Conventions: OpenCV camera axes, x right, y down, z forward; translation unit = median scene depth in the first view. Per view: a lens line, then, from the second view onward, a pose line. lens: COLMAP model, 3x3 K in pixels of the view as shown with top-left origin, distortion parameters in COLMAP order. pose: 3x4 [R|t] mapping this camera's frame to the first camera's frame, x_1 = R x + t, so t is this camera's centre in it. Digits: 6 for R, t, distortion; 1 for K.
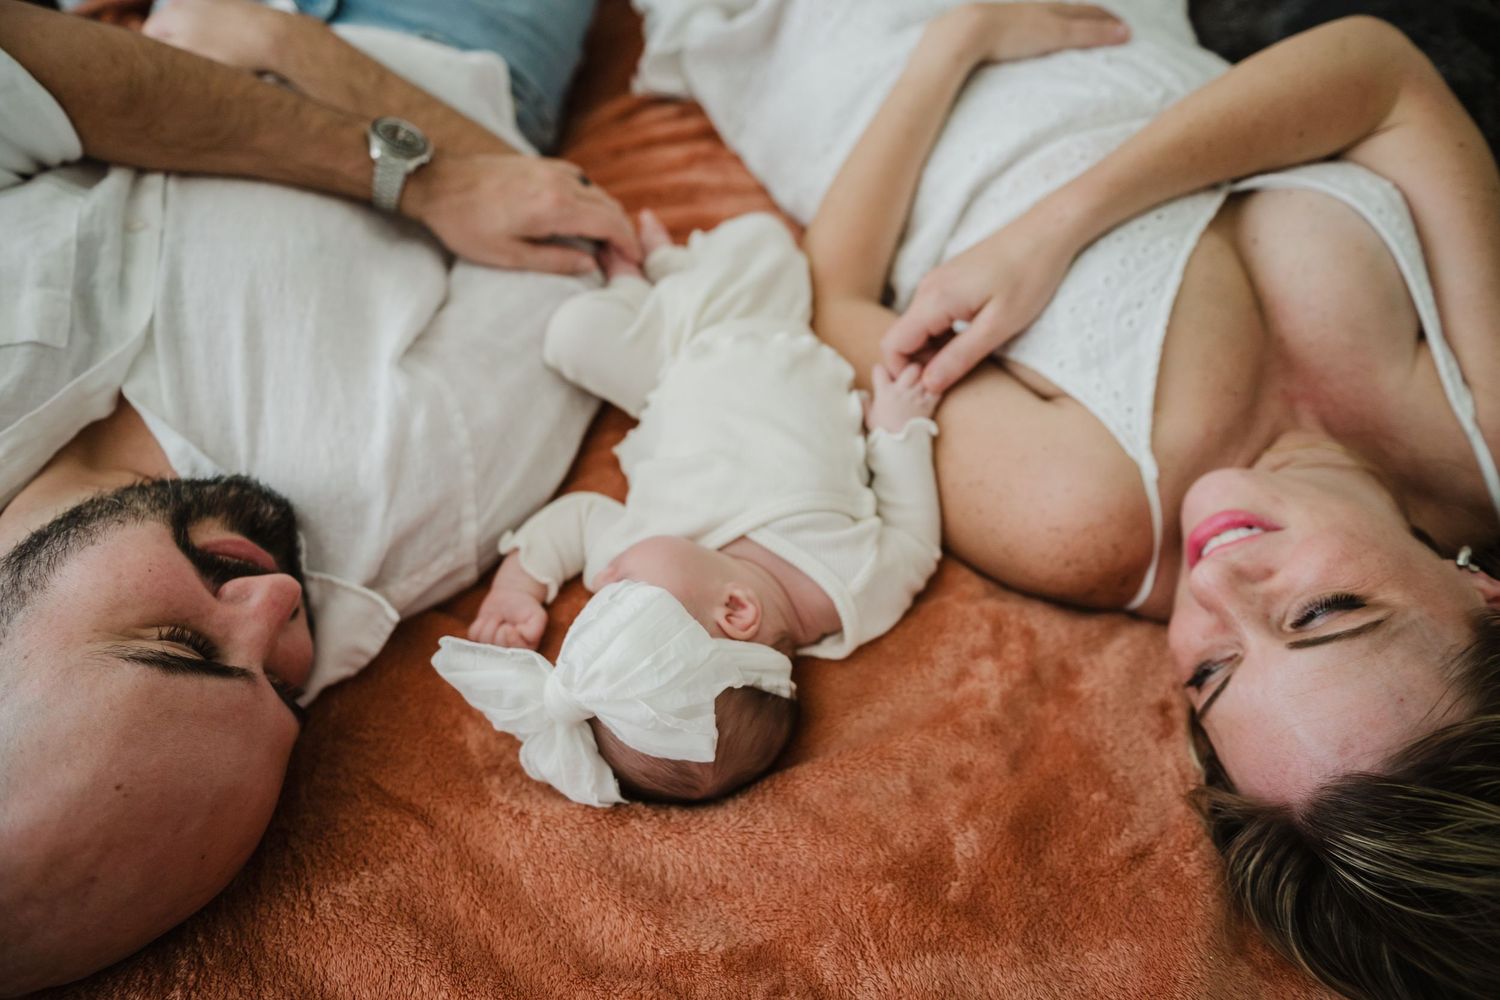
lens RADIAL K [[964.0, 0, 741.0], [0, 964.0, 508.8], [0, 0, 1]] dist [-0.006986, 0.004535]
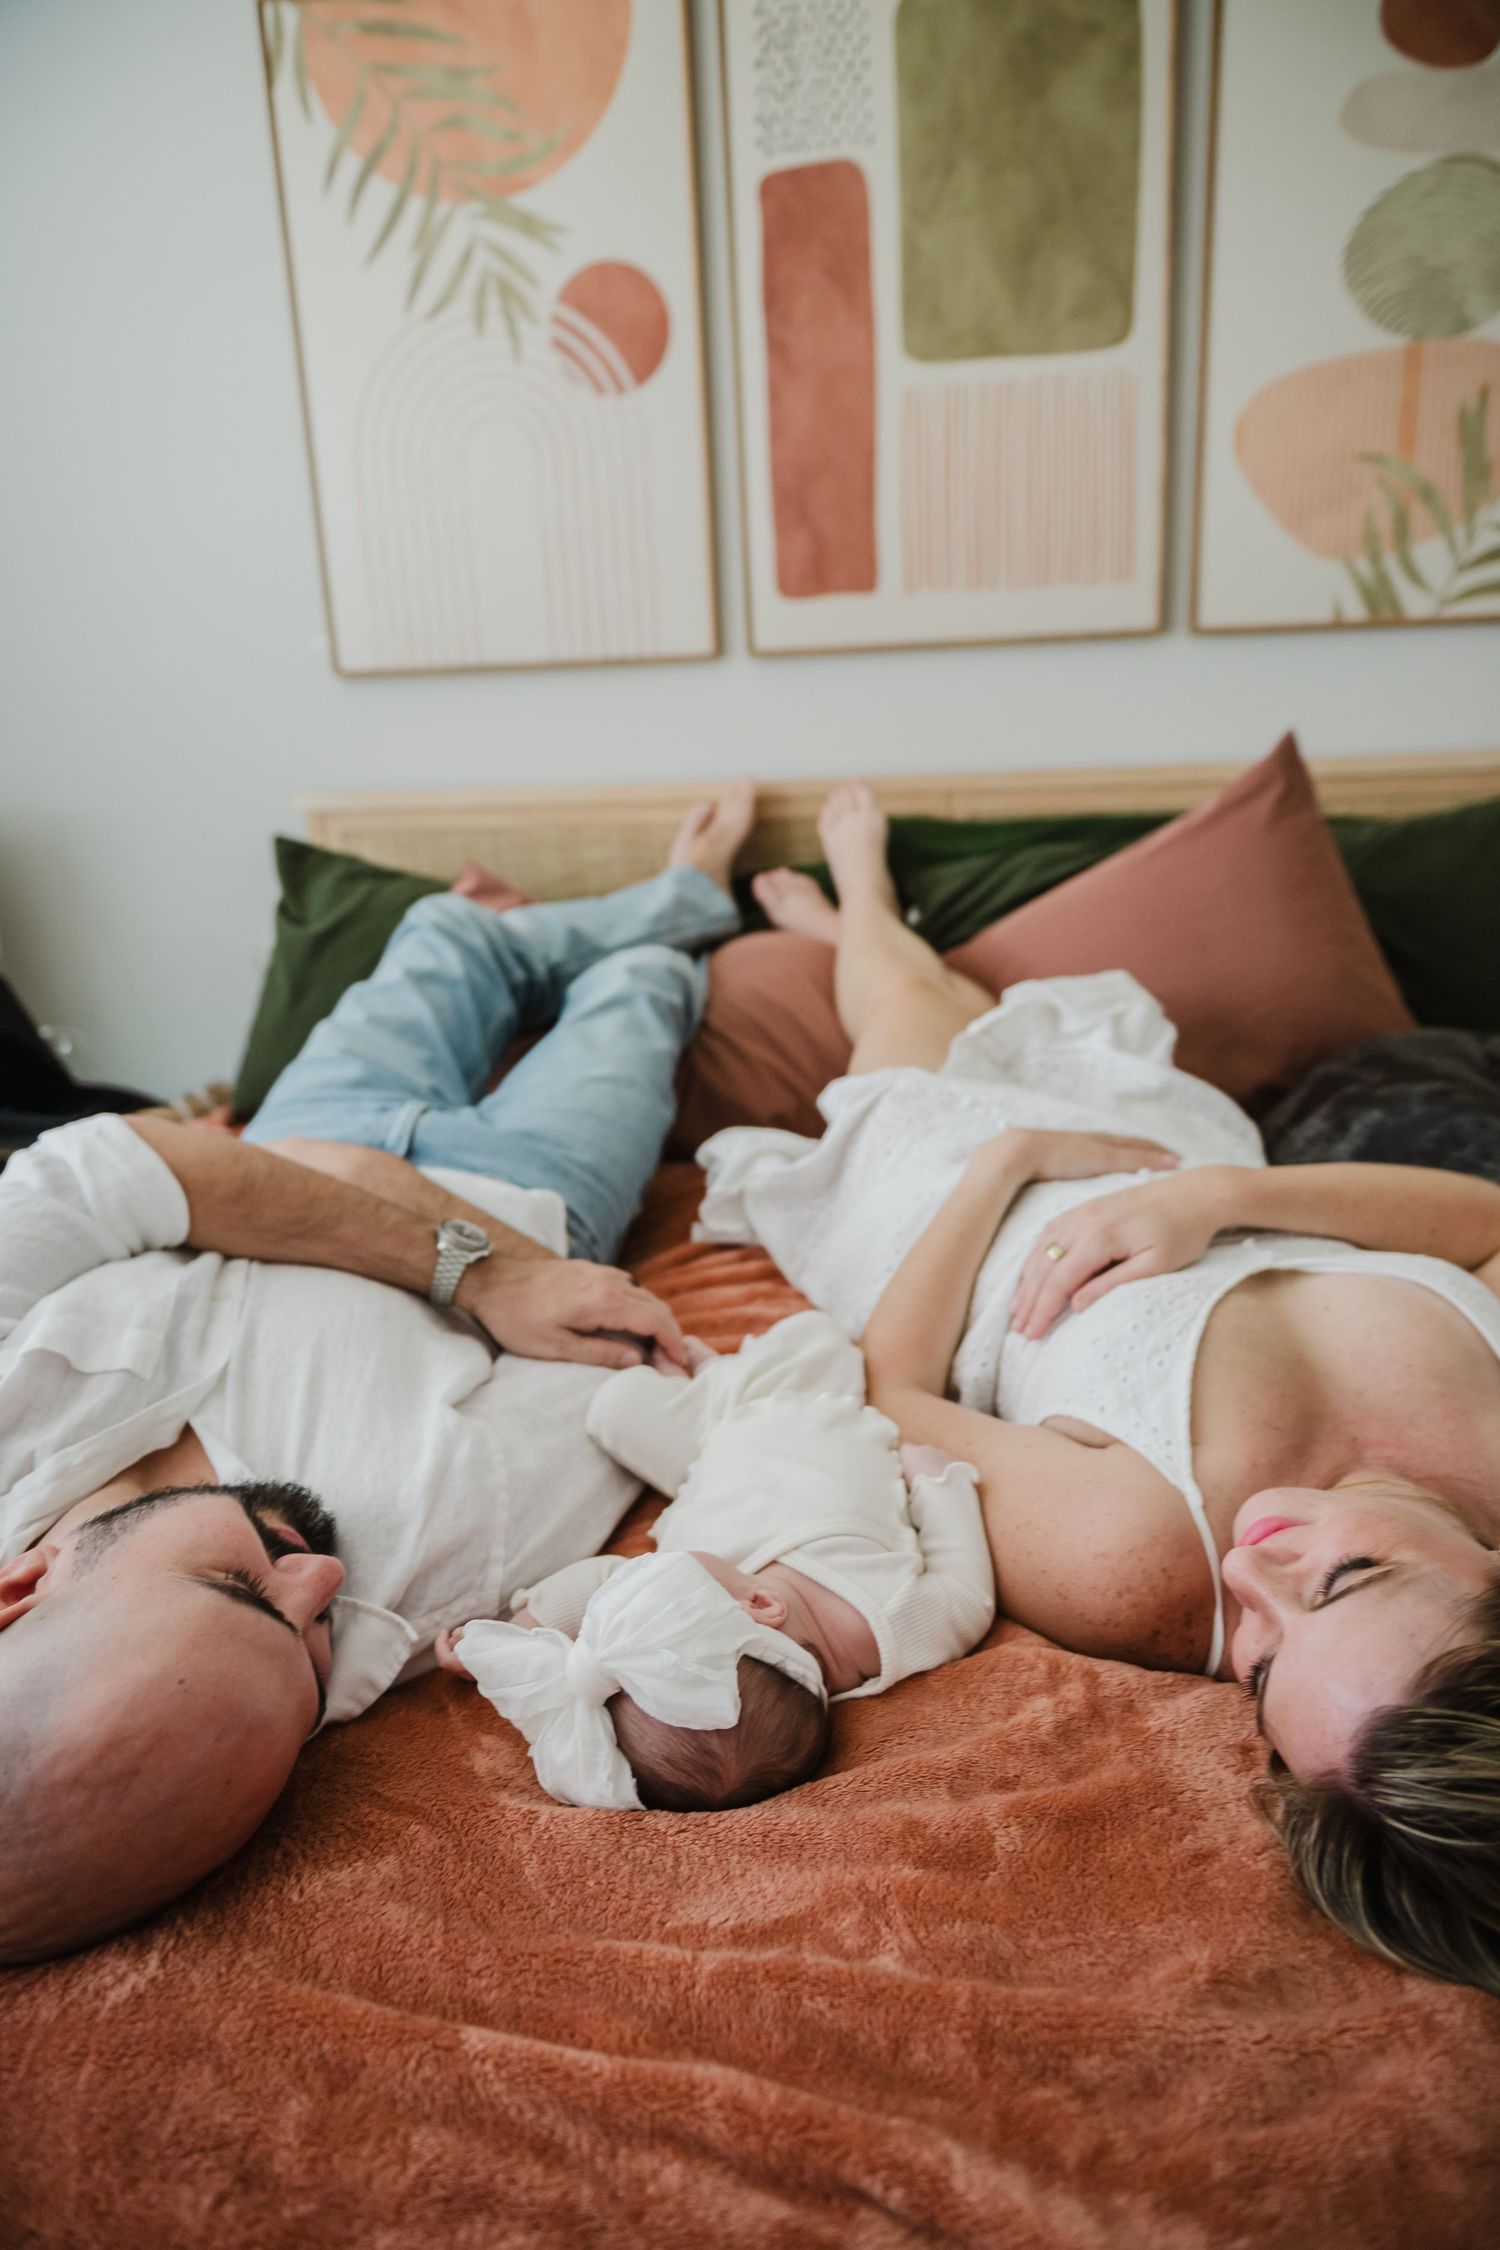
lens RADIAL K [[1446.0, 0, 757.2], [0, 1446.0, 1137.9], [0, 0, 1]] dist [-0.006986, 0.004535]
pose [[0.997889, -0.014244, -0.063356, 0.078772], [-0.021938, 0.844335, -0.535366, 0.441085], [0.061119, 0.535626, 0.842241, -0.448772]]
